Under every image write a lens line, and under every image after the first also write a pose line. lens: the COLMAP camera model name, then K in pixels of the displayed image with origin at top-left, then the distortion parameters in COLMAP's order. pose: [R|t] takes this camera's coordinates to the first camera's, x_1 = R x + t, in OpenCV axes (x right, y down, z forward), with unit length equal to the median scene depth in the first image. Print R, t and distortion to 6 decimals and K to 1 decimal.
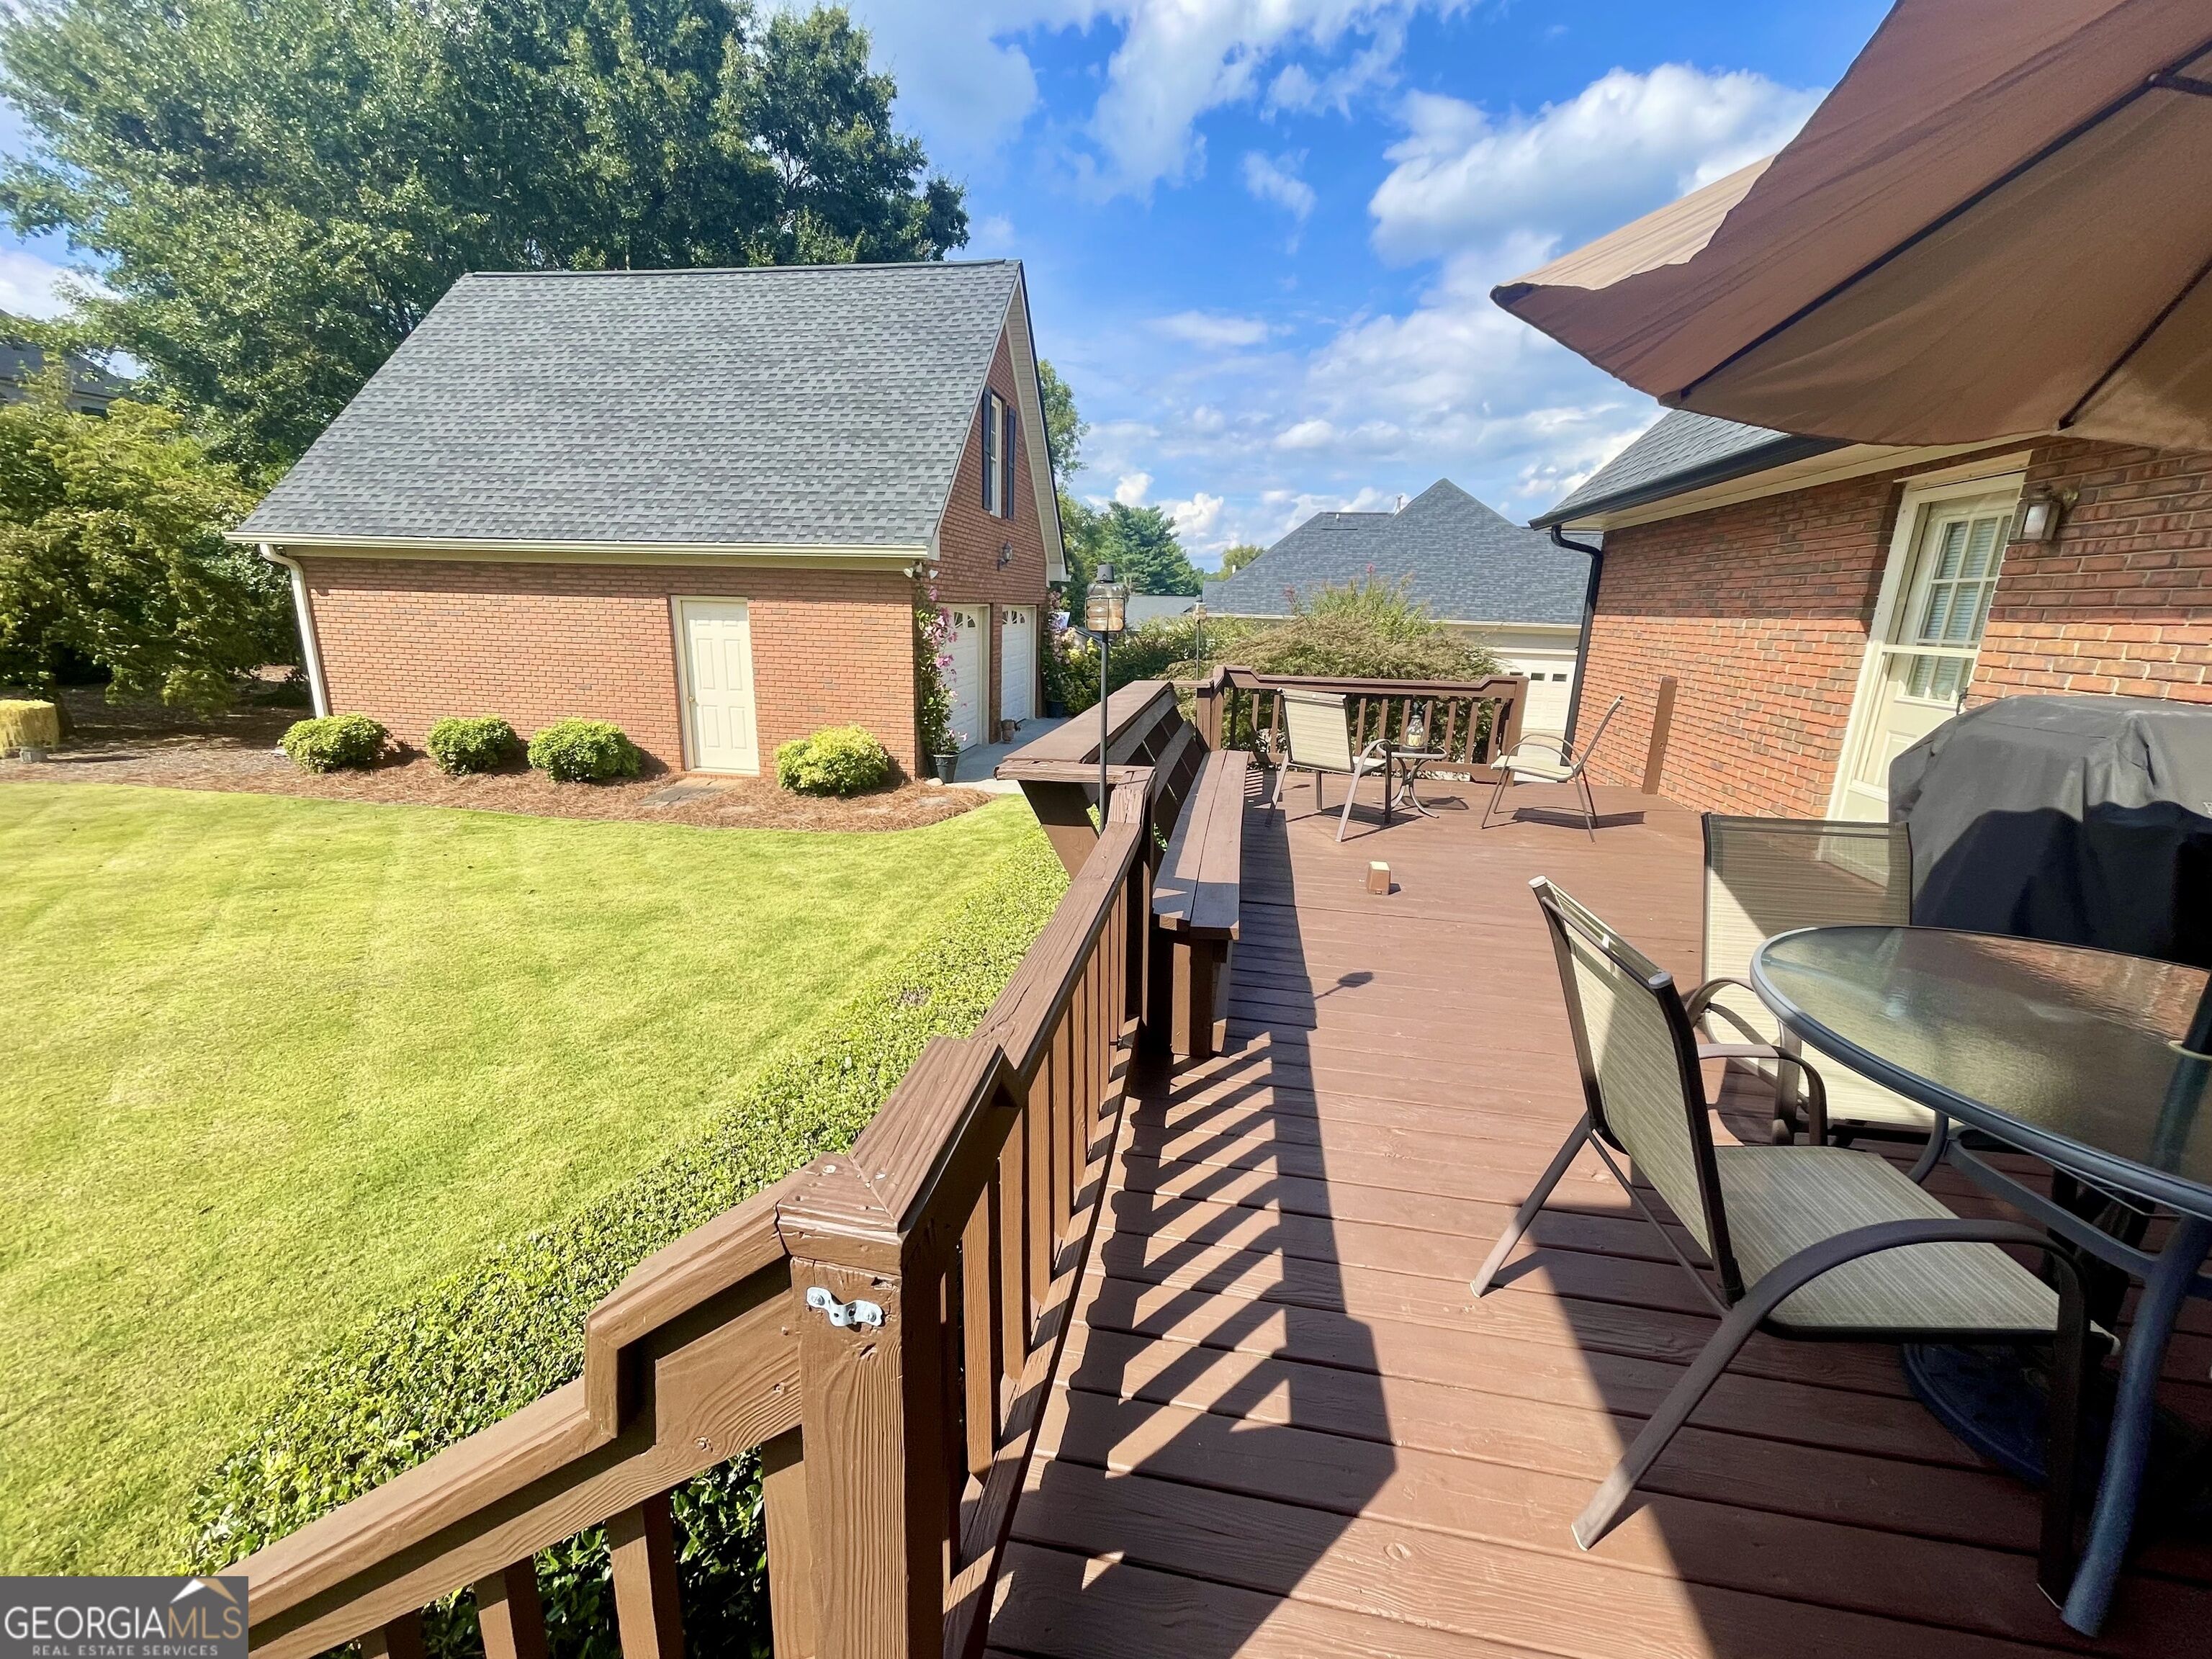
lens RADIAL K [[896.4, 0, 1089.7], [0, 896.4, 832.8], [0, 0, 1]] dist [-0.001063, 0.000532]
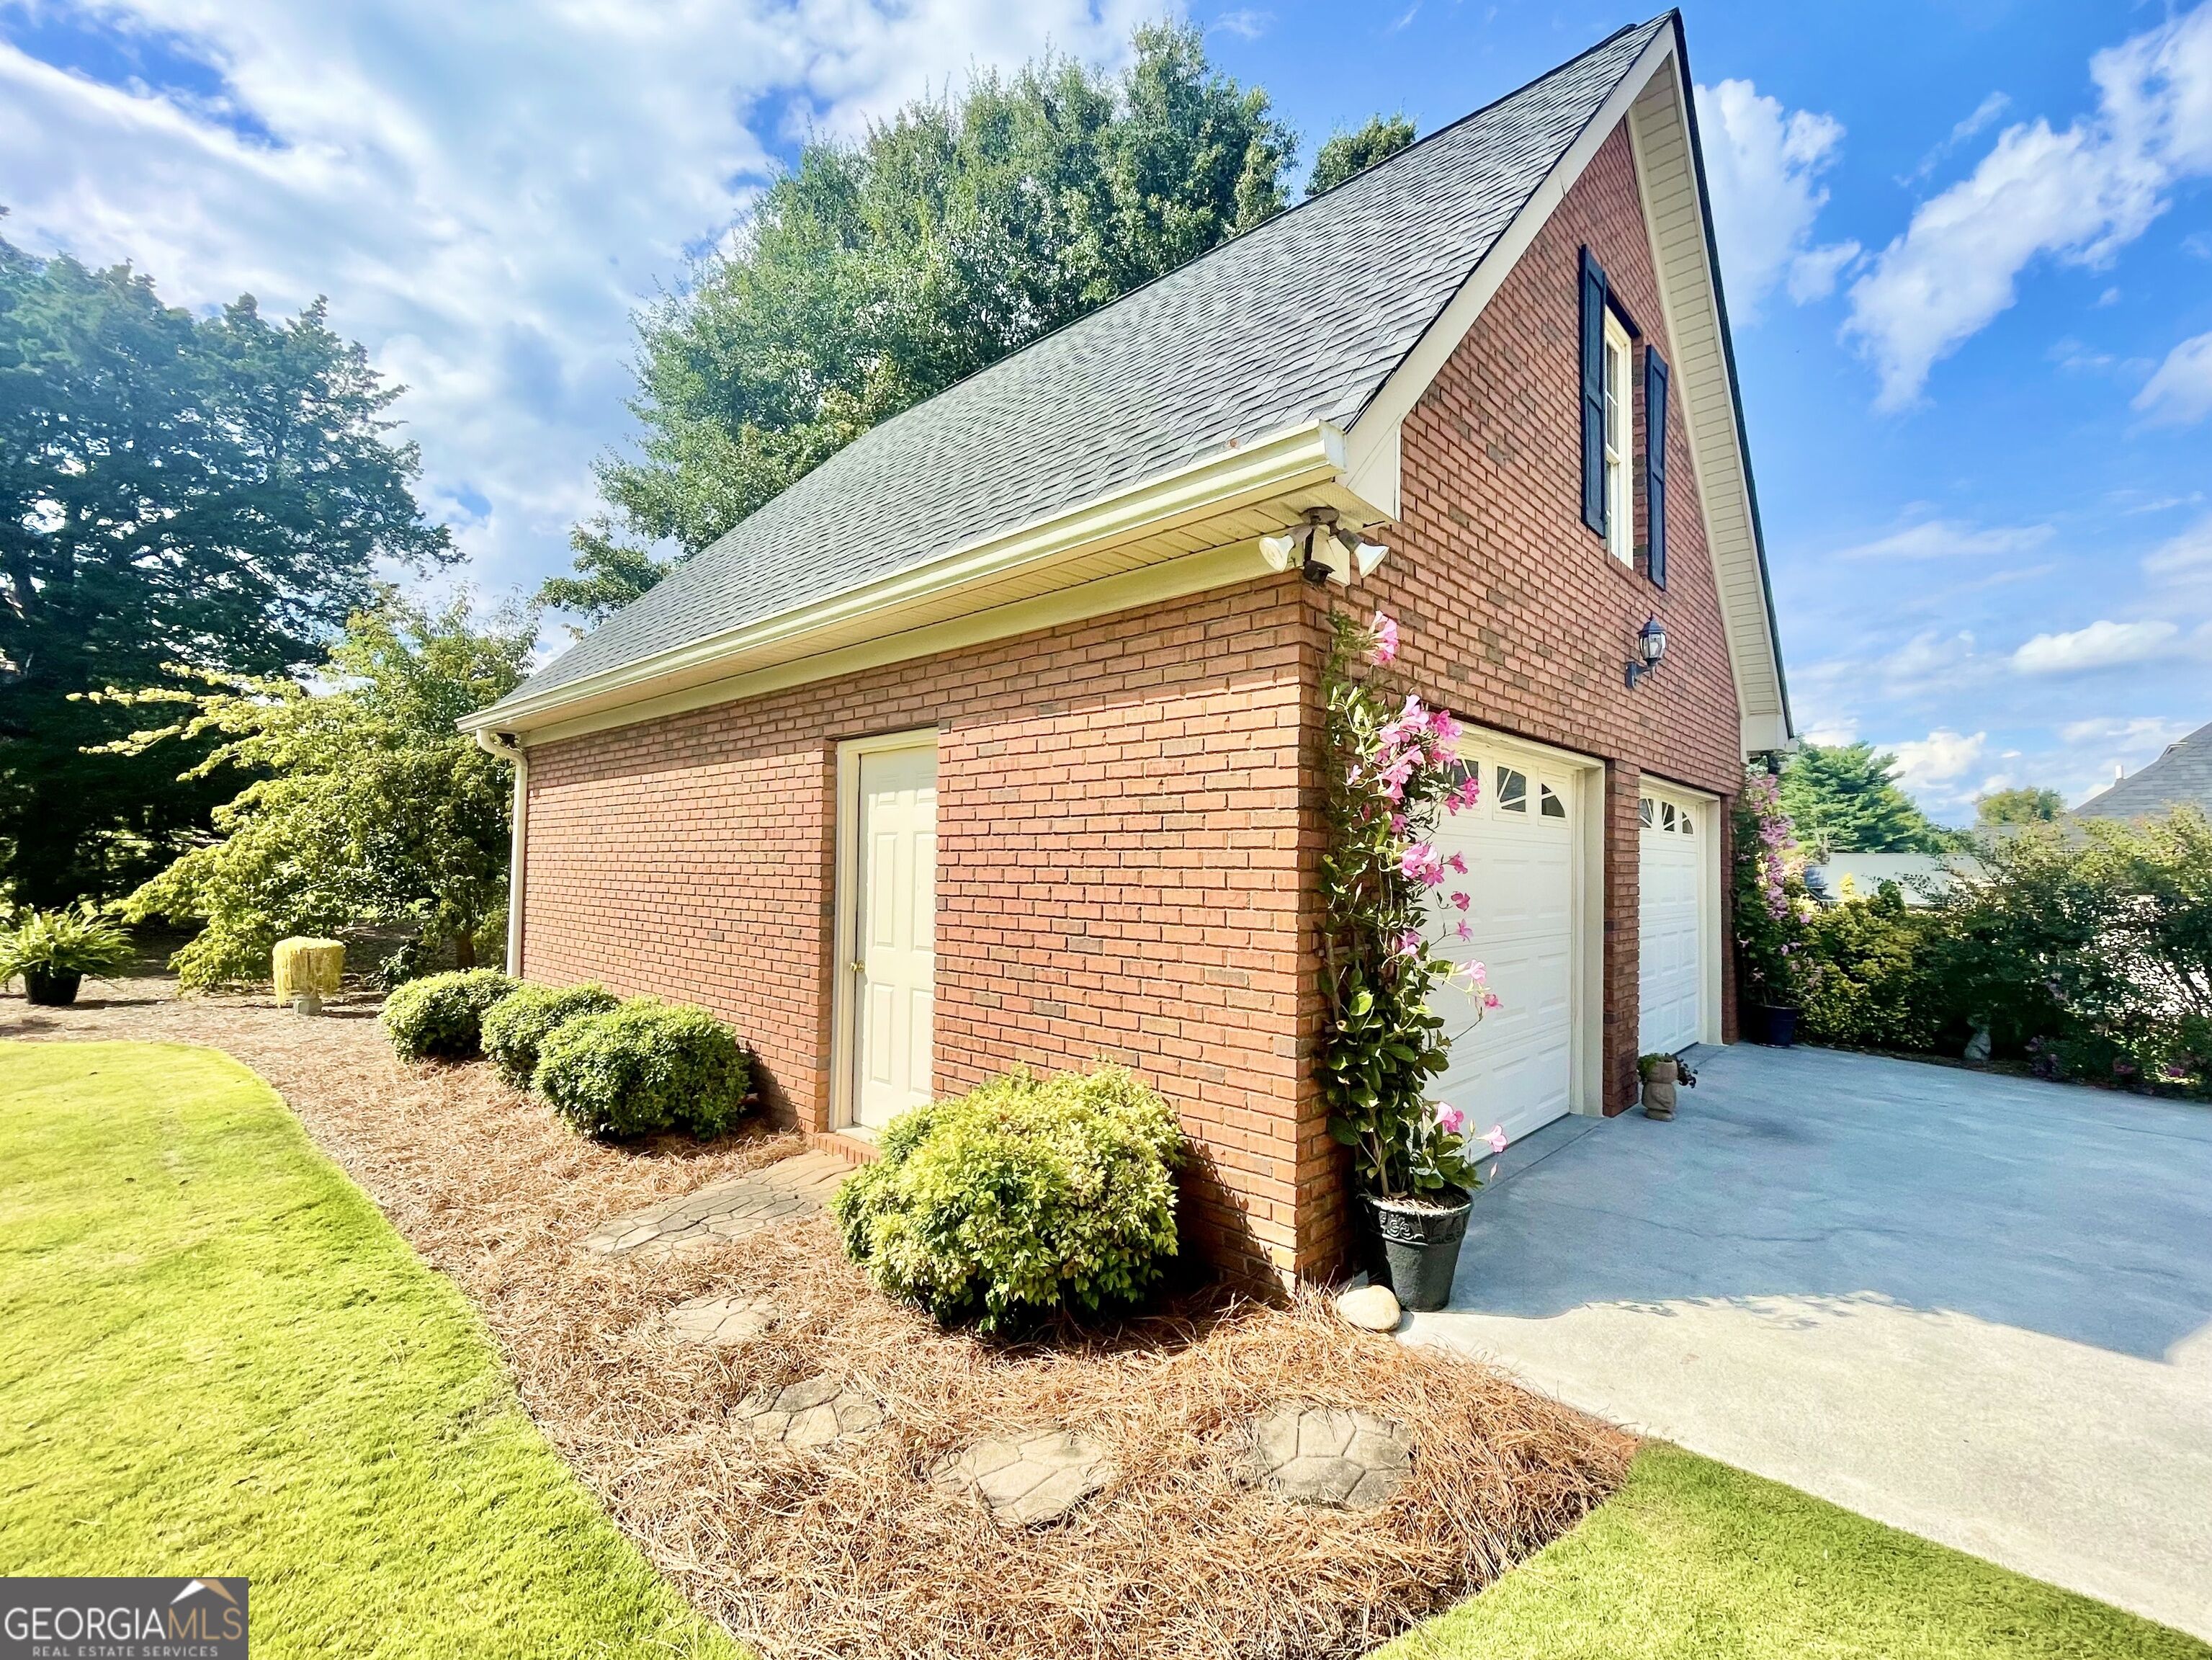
lens RADIAL K [[963.9, 0, 1126.6], [0, 963.9, 833.8], [0, 0, 1]] dist [-0.000432, 0.000637]
pose [[0.837596, -0.037184, -0.545023, -0.070520], [-0.123398, 0.959017, -0.255067, -0.109495], [0.532171, 0.280898, 0.798680, 0.687500]]
